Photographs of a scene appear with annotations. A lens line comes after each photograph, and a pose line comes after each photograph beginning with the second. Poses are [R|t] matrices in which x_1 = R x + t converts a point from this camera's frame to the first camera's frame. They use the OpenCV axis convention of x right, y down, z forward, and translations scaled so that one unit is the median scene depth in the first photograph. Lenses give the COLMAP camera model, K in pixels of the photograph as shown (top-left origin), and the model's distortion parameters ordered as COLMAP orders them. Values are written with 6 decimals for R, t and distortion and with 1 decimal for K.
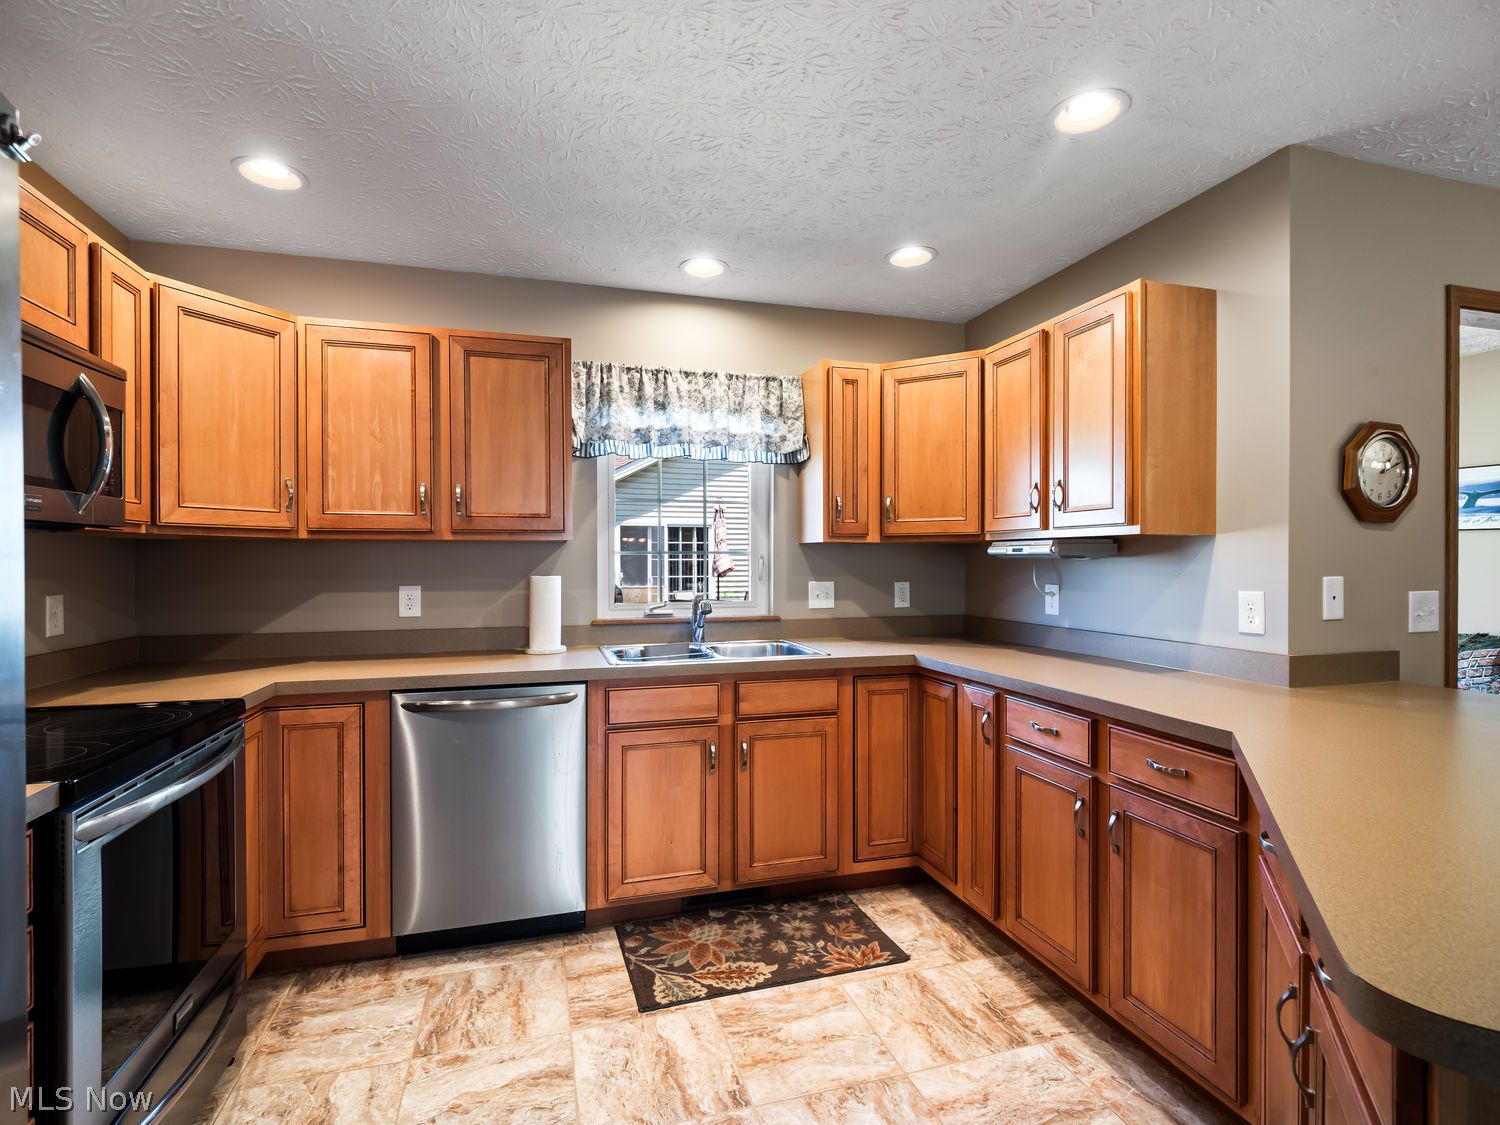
lens RADIAL K [[732.0, 0, 746.7], [0, 732.0, 566.2], [0, 0, 1]] dist [-0.002477, -0.003676]
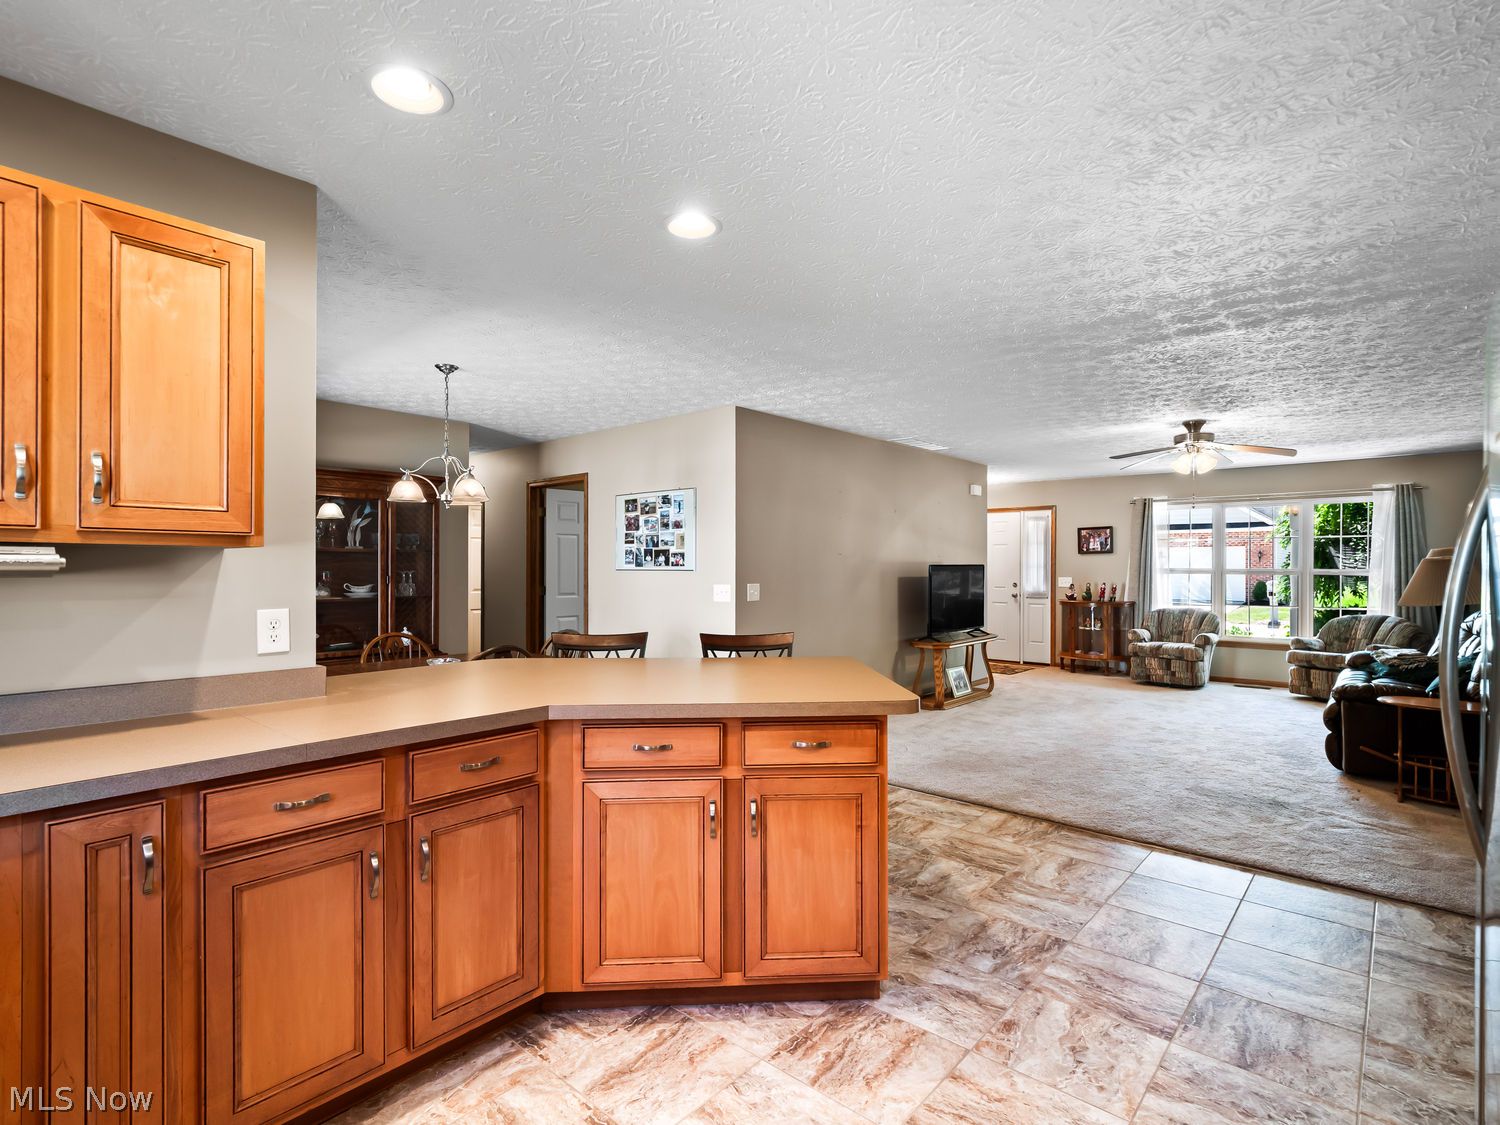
lens RADIAL K [[732.0, 0, 755.0], [0, 732.0, 571.4], [0, 0, 1]] dist [-0.002477, -0.003676]
pose [[-0.535407, -0.001837, 0.844592, -0.399440], [0.006336, 0.999961, 0.006192, -0.015364], [-0.844570, 0.008666, -0.535374, 0.832823]]
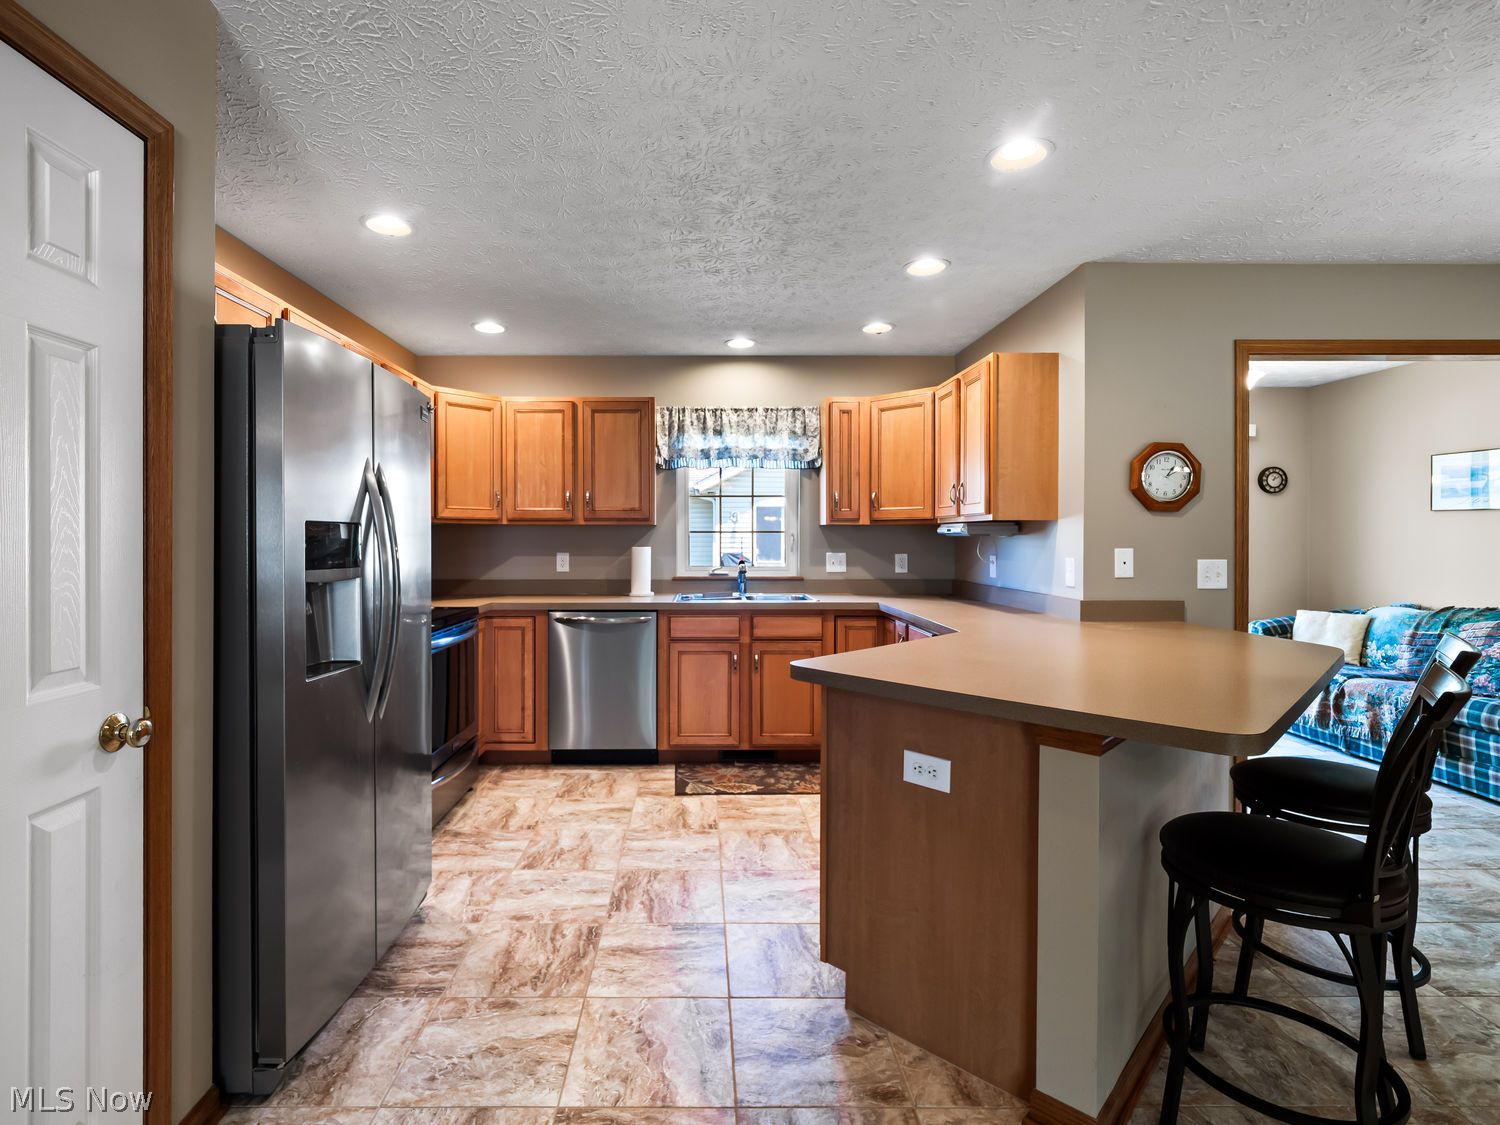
lens RADIAL K [[732.0, 0, 696.2], [0, 732.0, 543.7], [0, 0, 1]] dist [-0.002477, -0.003676]
pose [[0.960117, 0.004036, -0.279570, 0.318295], [-0.003734, 0.999992, 0.001611, 0.004026], [0.279574, -0.000503, 0.960124, -0.544814]]
